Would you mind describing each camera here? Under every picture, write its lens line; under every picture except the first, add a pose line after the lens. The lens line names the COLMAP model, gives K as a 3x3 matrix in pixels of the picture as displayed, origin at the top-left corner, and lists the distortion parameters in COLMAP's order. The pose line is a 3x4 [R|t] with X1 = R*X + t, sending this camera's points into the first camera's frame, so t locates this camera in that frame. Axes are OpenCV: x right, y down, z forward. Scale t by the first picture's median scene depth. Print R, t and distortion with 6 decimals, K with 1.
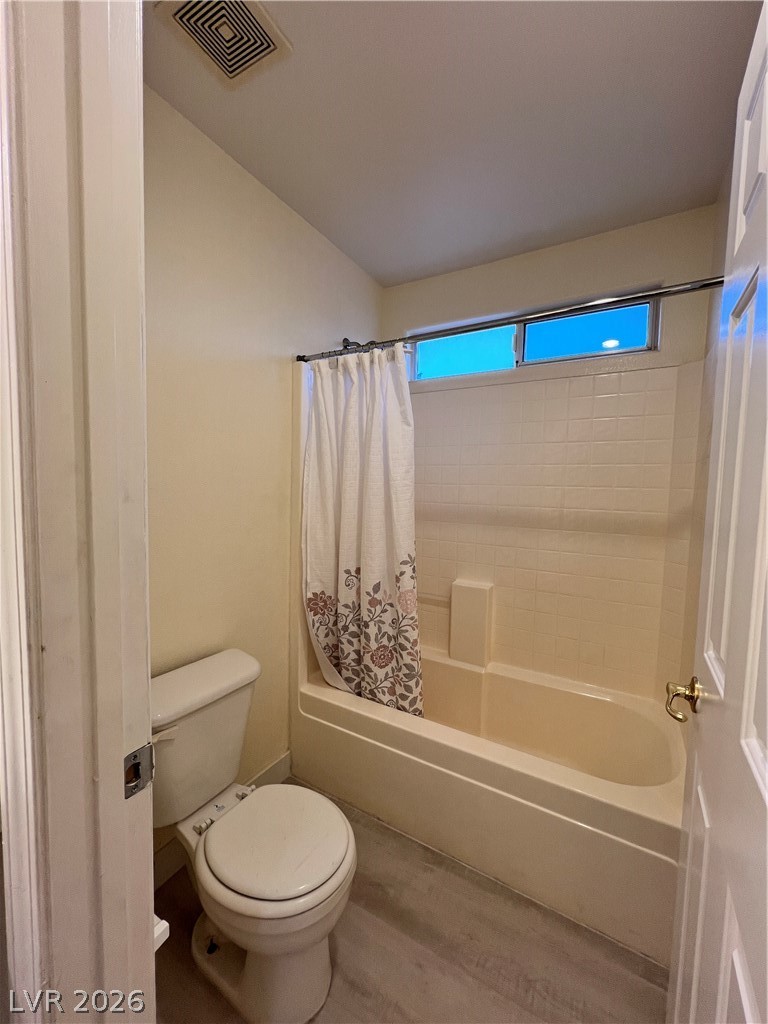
lens RADIAL K [[409.4, 0, 382.9], [0, 409.4, 512.2], [0, 0, 1]] dist [-0.002260, 0.000503]
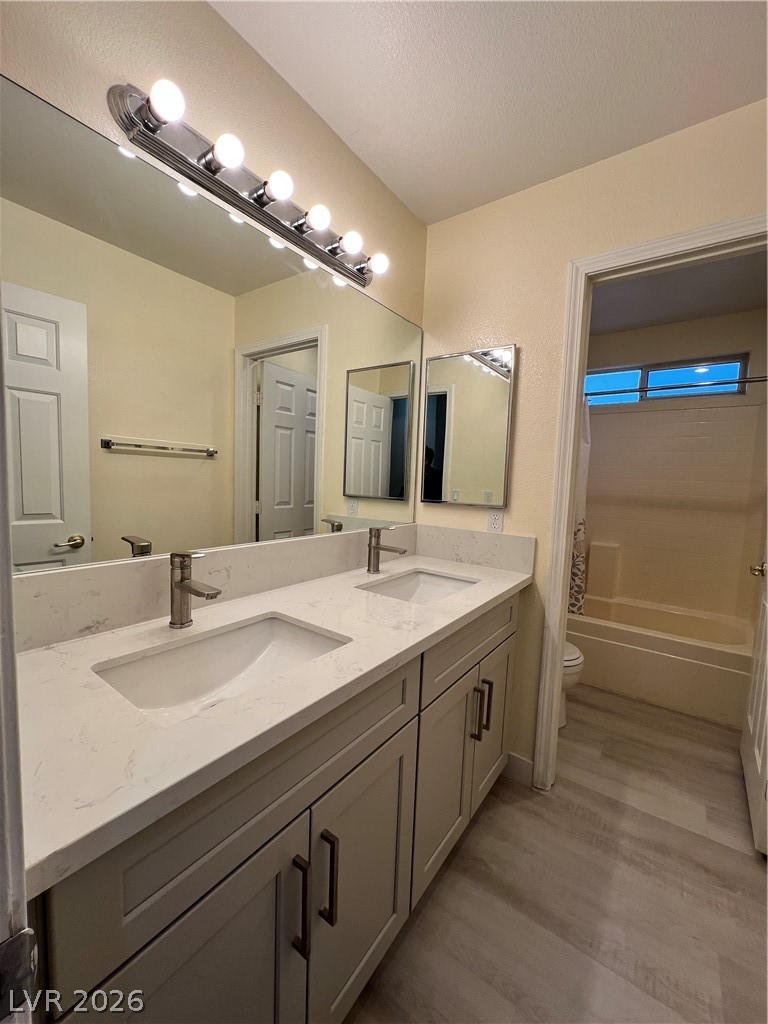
lens RADIAL K [[410.0, 0, 383.0], [0, 410.0, 512.1], [0, 0, 1]] dist [-0.002265, 0.000110]
pose [[0.994343, 0.024633, -0.103324, -0.570335], [-0.022670, 0.999540, 0.020130, 0.056092], [0.103773, -0.017674, 0.994444, -0.755359]]
